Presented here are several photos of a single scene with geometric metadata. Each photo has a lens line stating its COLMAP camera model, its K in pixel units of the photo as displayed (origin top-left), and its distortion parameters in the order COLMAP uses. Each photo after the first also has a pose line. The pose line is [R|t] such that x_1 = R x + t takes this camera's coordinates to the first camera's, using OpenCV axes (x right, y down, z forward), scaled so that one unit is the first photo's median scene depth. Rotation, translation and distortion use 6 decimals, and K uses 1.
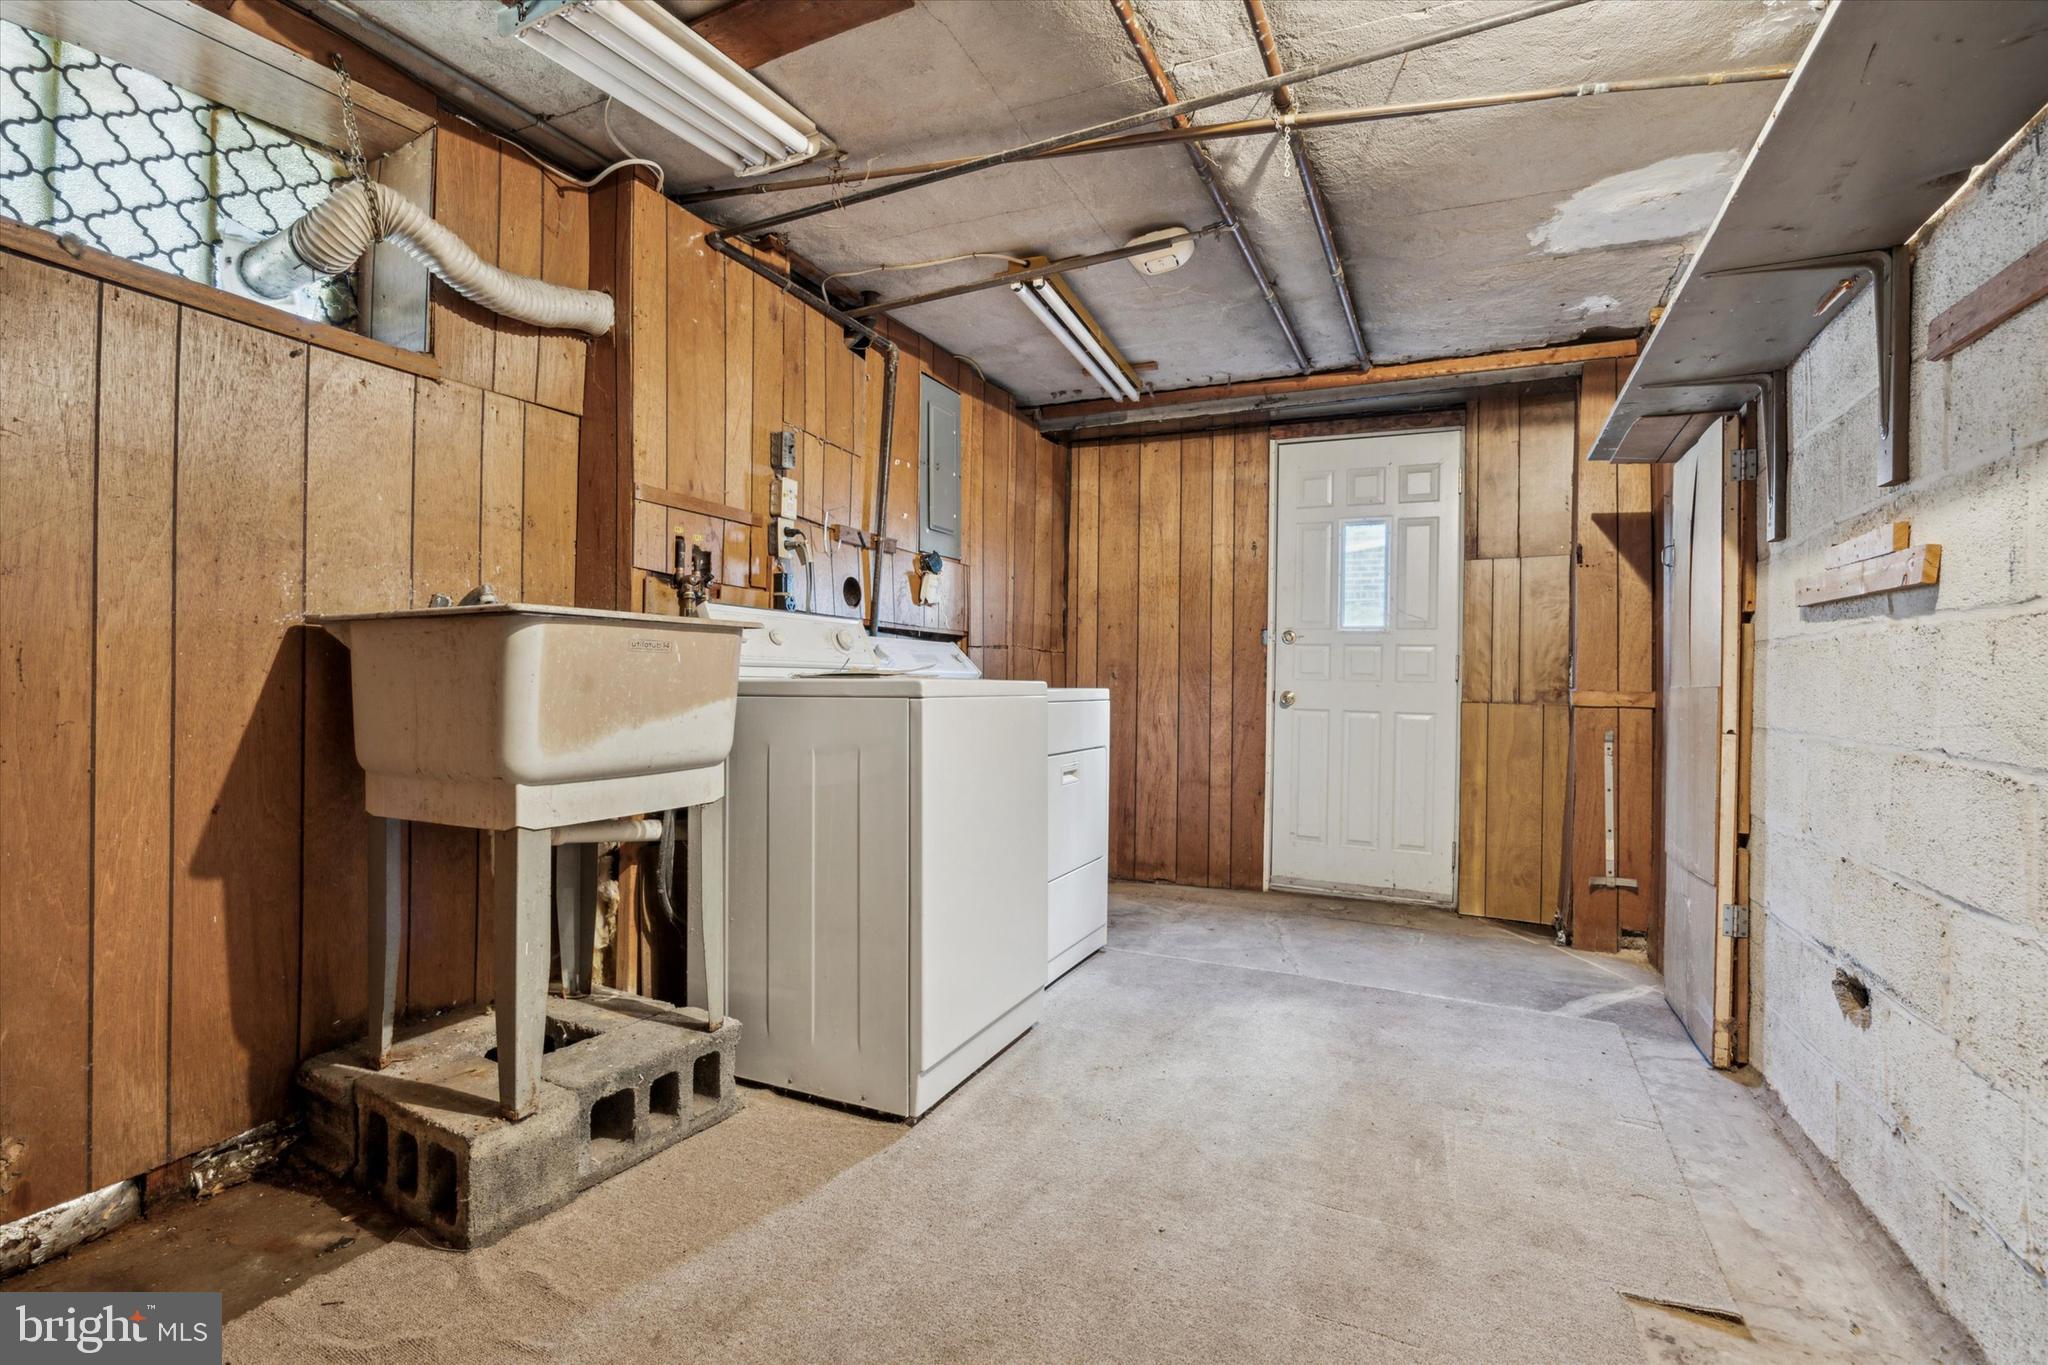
lens RADIAL K [[893.3, 0, 1031.4], [0, 893.3, 683.8], [0, 0, 1]] dist [-0.010368, 0.000035]
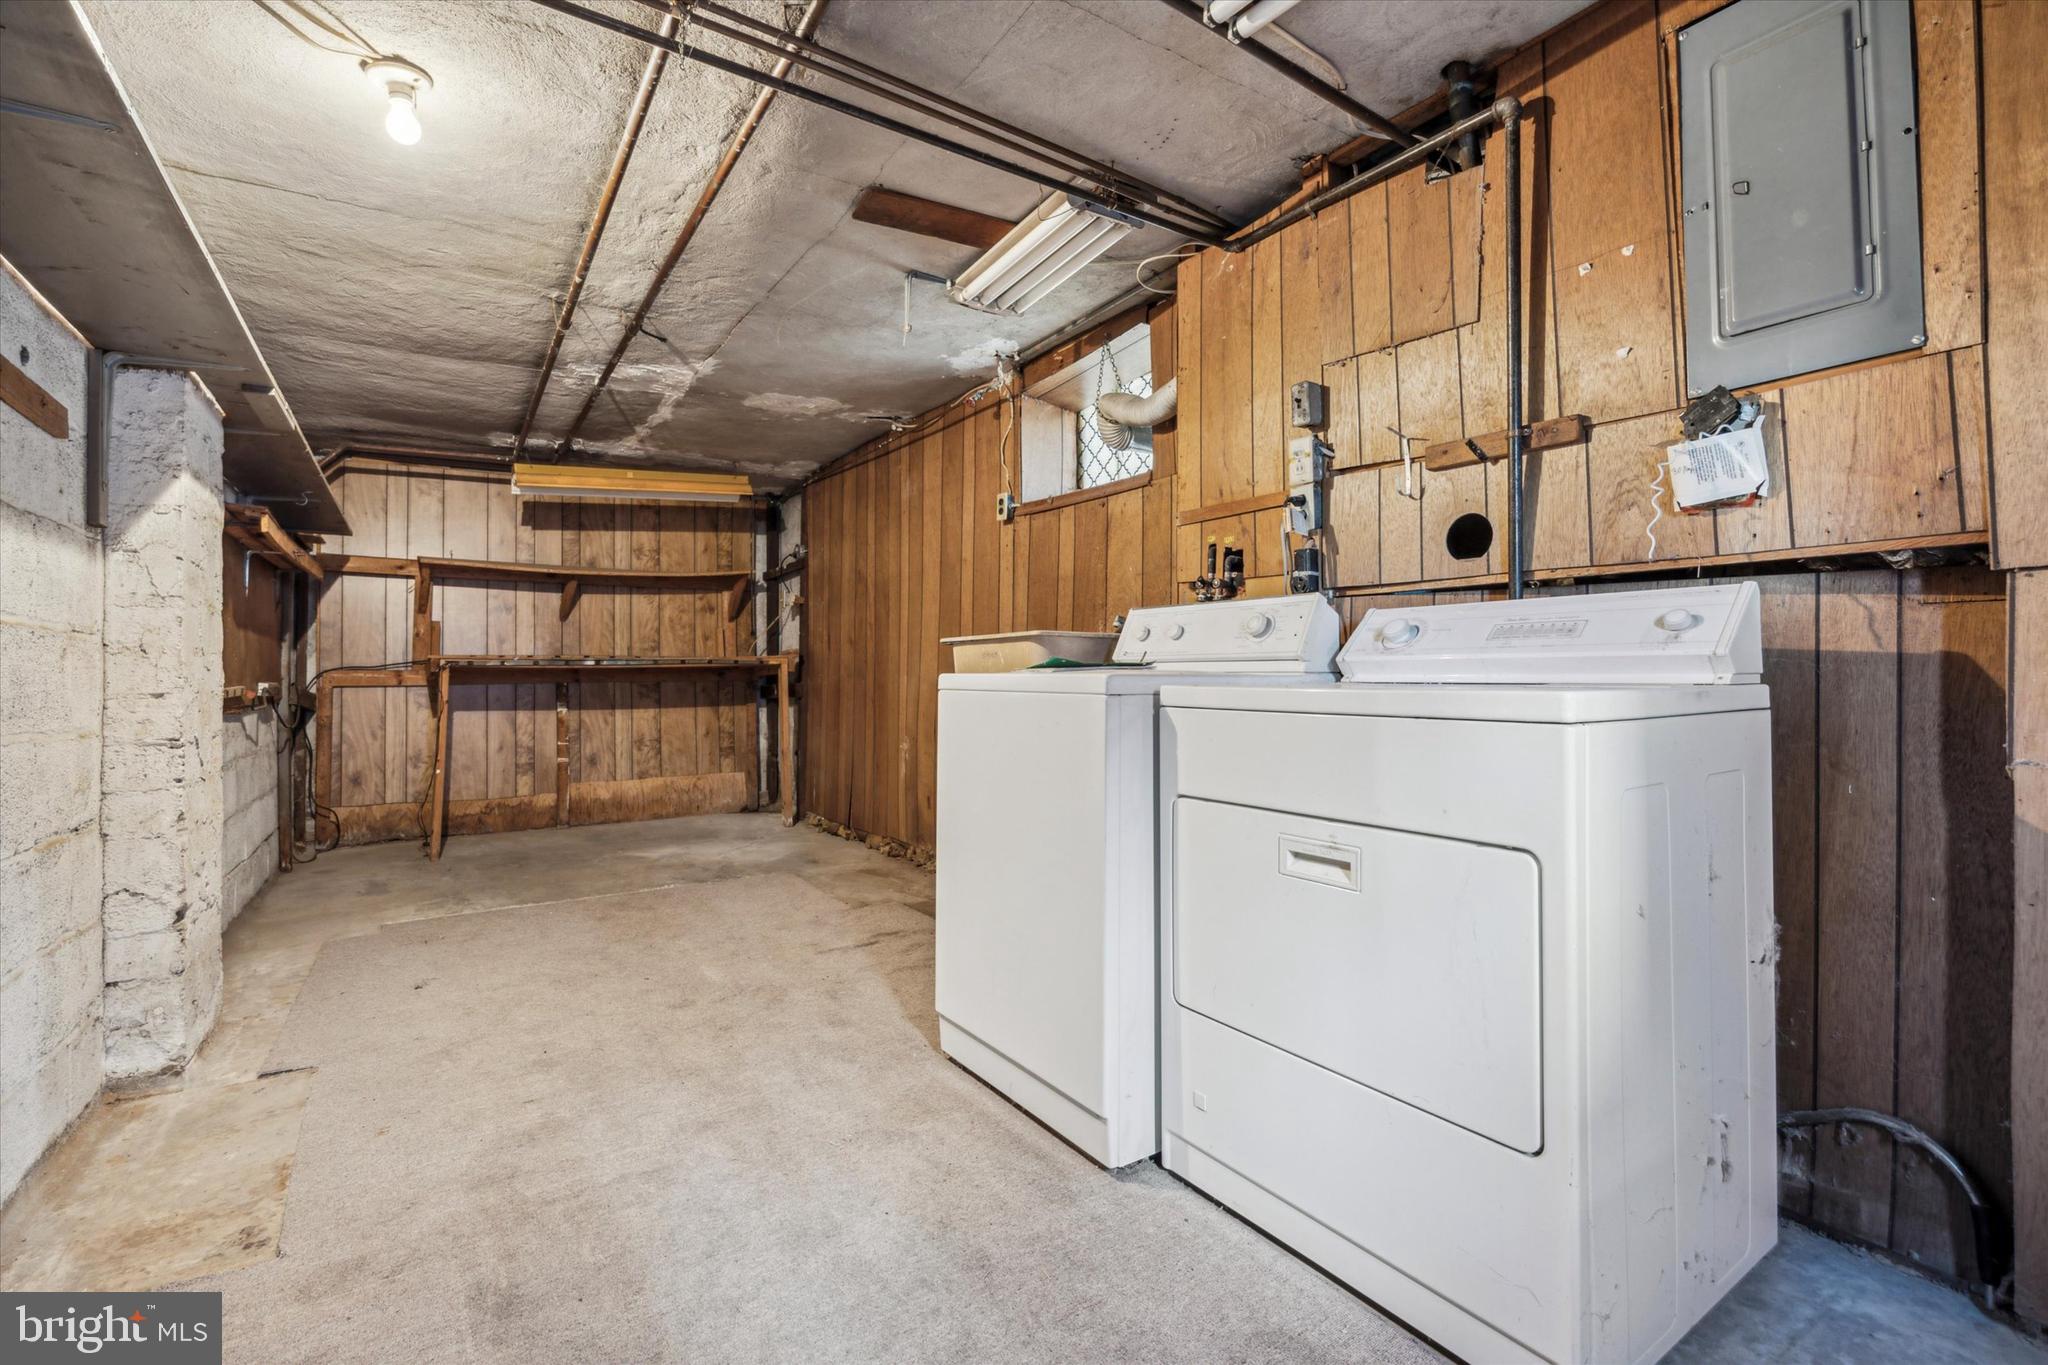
lens RADIAL K [[893.3, 0, 1029.1], [0, 893.3, 663.2], [0, 0, 1]] dist [-0.010368, 0.000035]
pose [[-0.504826, -0.015065, -0.863090, 0.644953], [-0.000192, 0.999850, -0.017340, 0.000301], [0.863221, -0.008588, -0.504753, 1.313457]]
